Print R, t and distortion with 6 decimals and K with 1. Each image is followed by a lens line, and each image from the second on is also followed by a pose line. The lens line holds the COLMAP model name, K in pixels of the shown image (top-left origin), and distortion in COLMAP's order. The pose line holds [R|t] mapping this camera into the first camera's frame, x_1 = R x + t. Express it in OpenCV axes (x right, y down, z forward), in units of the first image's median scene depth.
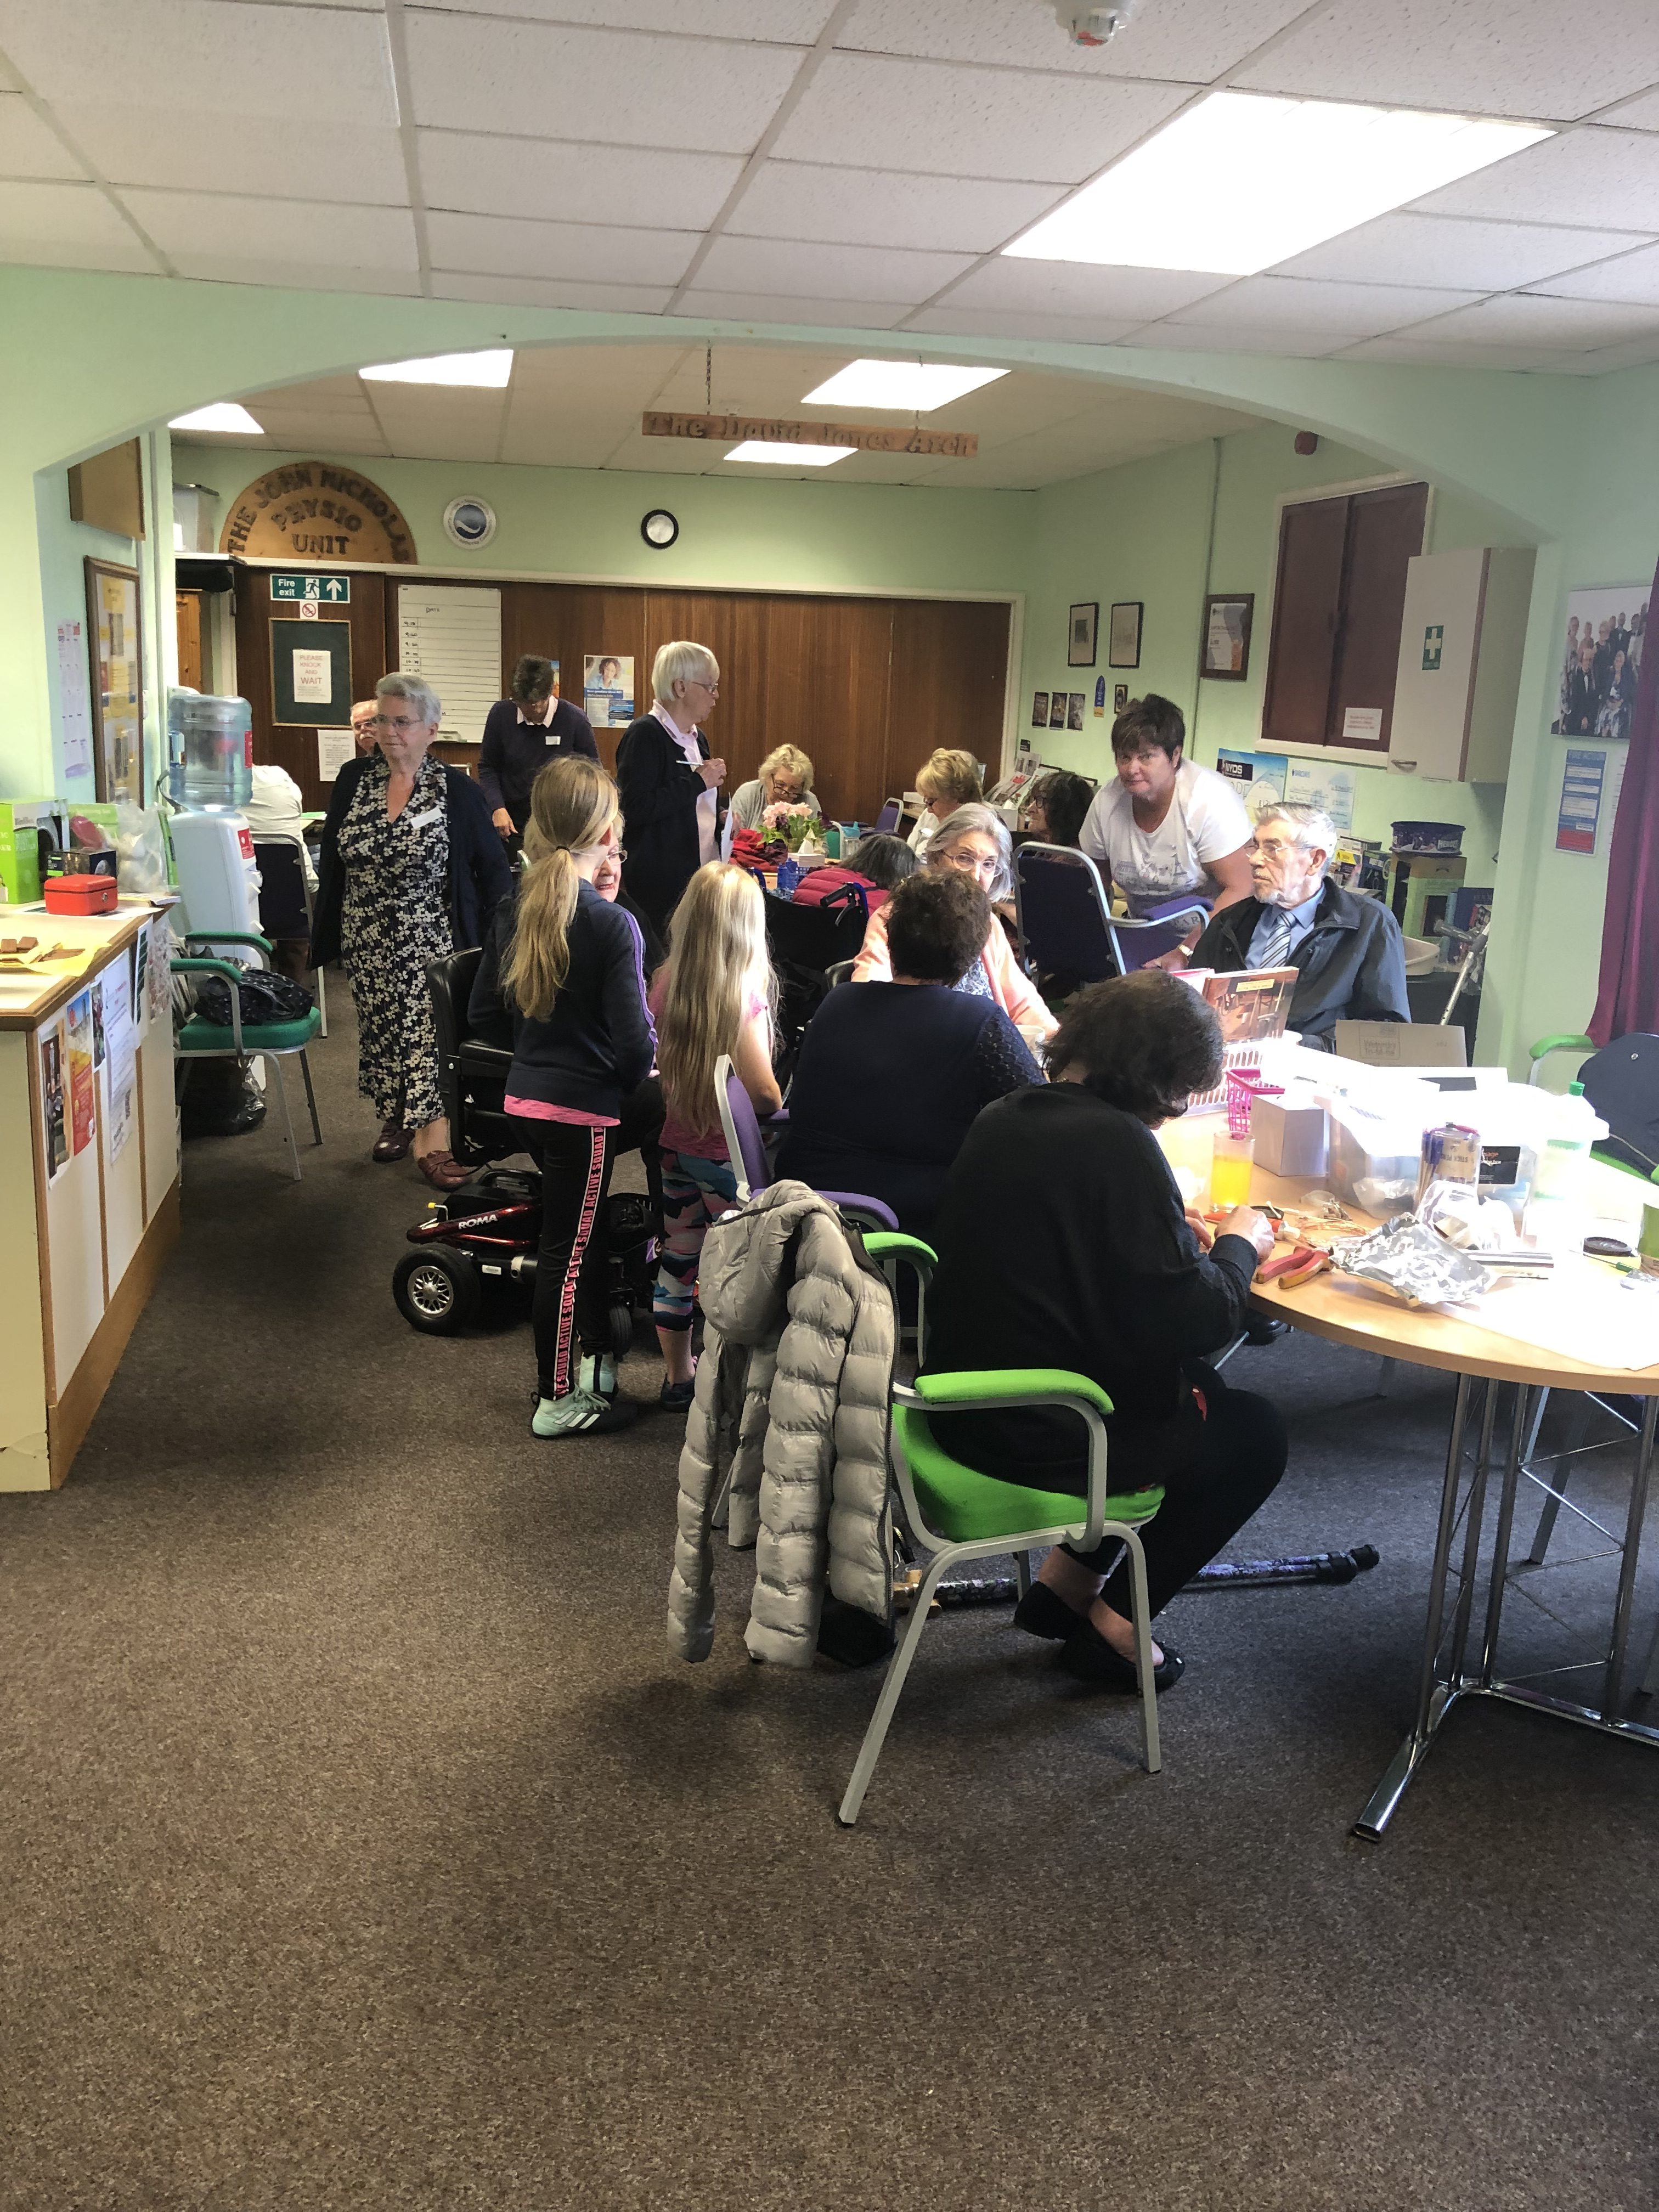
lens RADIAL K [[1844.6, 0, 816.2], [0, 1844.6, 1100.4], [0, 0, 1]] dist [0.021005, -0.032936]
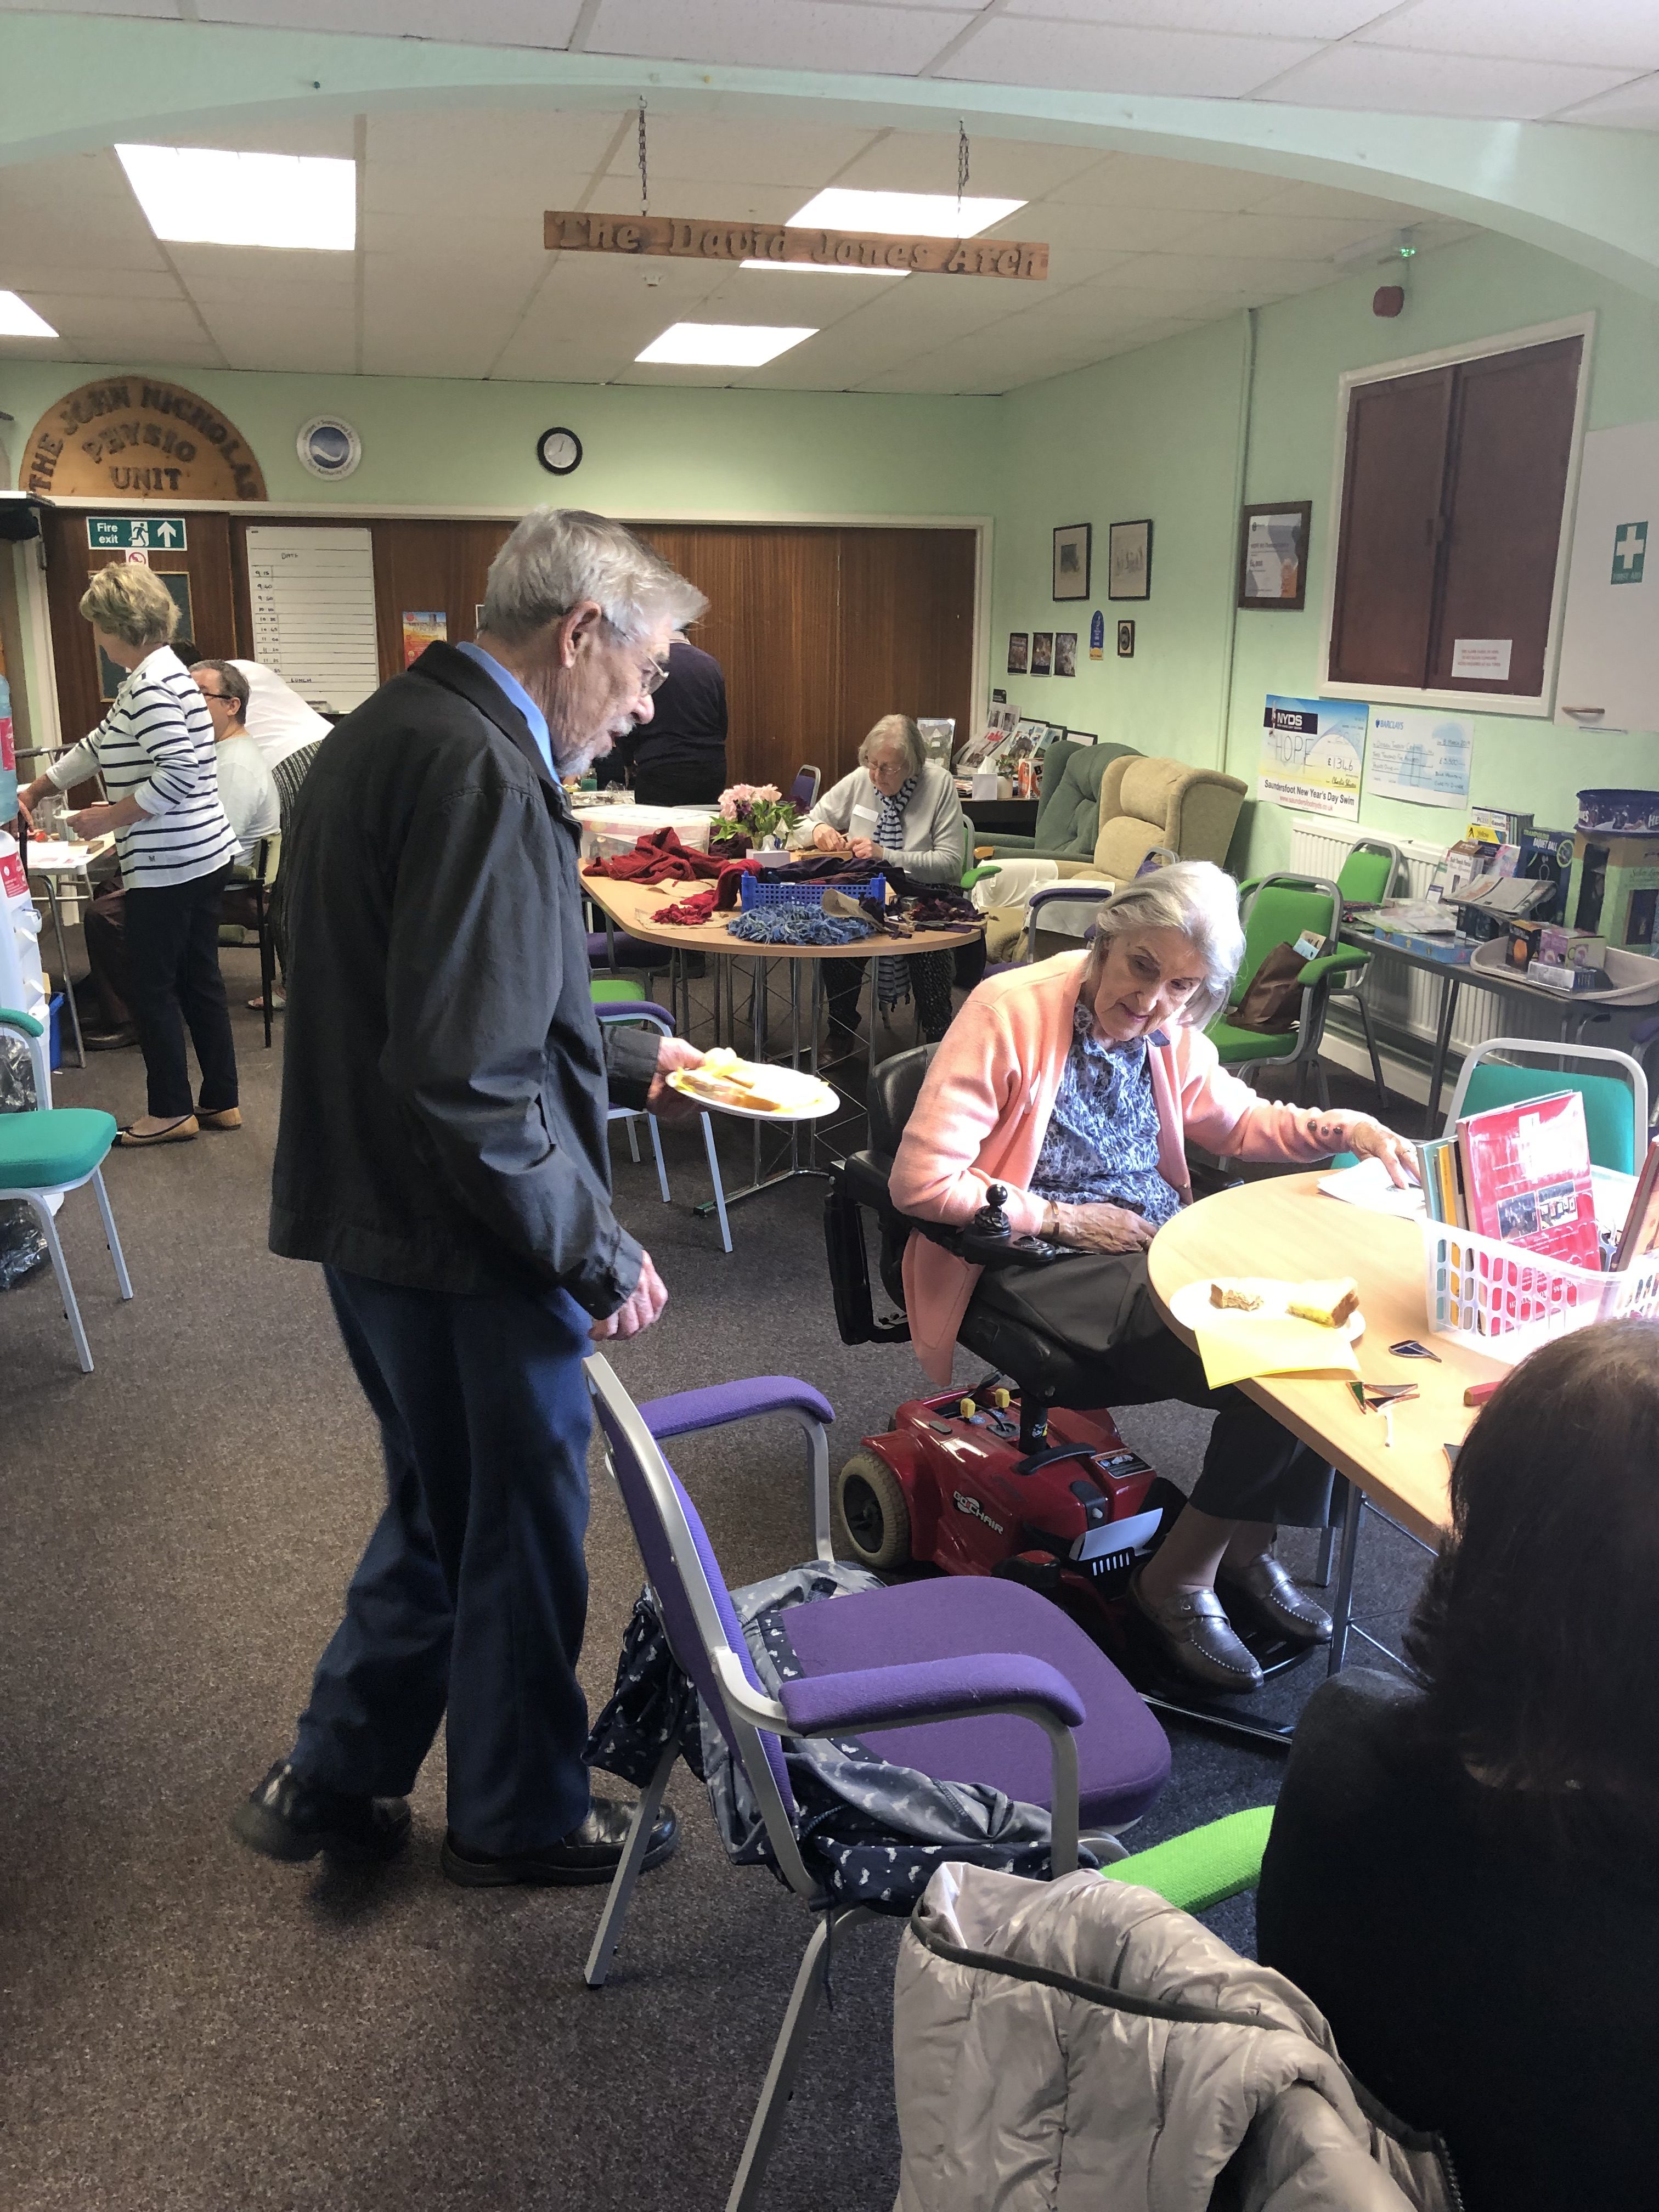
lens RADIAL K [[1844.6, 0, 818.3], [0, 1844.6, 1087.8], [0, 0, 1]] dist [0.021005, -0.032936]
pose [[0.998098, -0.042141, 0.044985, -0.018953], [0.041234, 0.998931, 0.020908, -0.036227], [-0.045818, -0.019013, 0.998769, 0.163501]]
